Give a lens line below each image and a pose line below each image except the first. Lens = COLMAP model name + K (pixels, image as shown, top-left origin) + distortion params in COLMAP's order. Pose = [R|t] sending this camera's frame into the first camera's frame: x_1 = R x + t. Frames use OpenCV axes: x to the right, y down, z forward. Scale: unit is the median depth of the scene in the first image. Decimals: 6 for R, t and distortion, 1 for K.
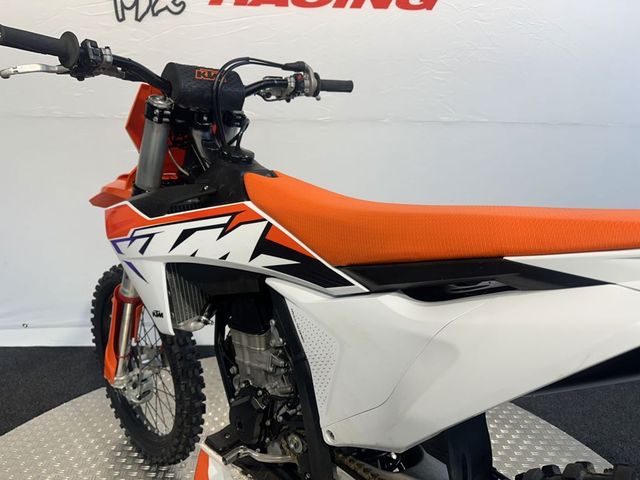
lens RADIAL K [[452.2, 0, 320.0], [0, 452.2, 240.0], [0, 0, 1]] dist [-0.002913, -0.007407]
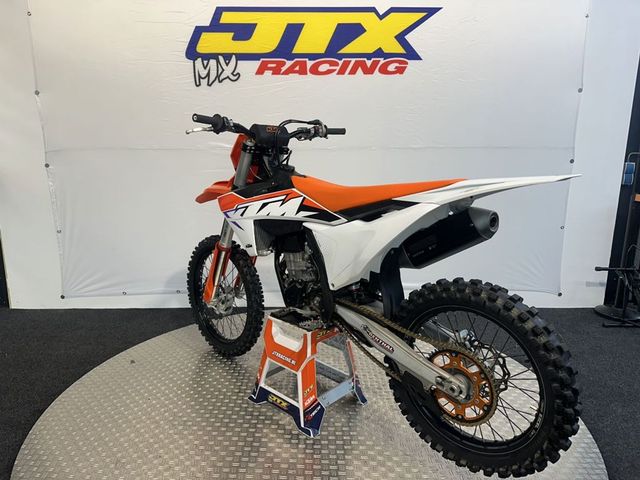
lens RADIAL K [[436.5, 0, 320.0], [0, 436.5, 240.0], [0, 0, 1]] dist [0.057187, -0.060255]
pose [[0.999488, -0.011904, -0.029687, 0.020911], [0.010471, 0.998795, -0.047953, 0.230860], [0.030222, 0.047618, 0.998408, -0.943636]]
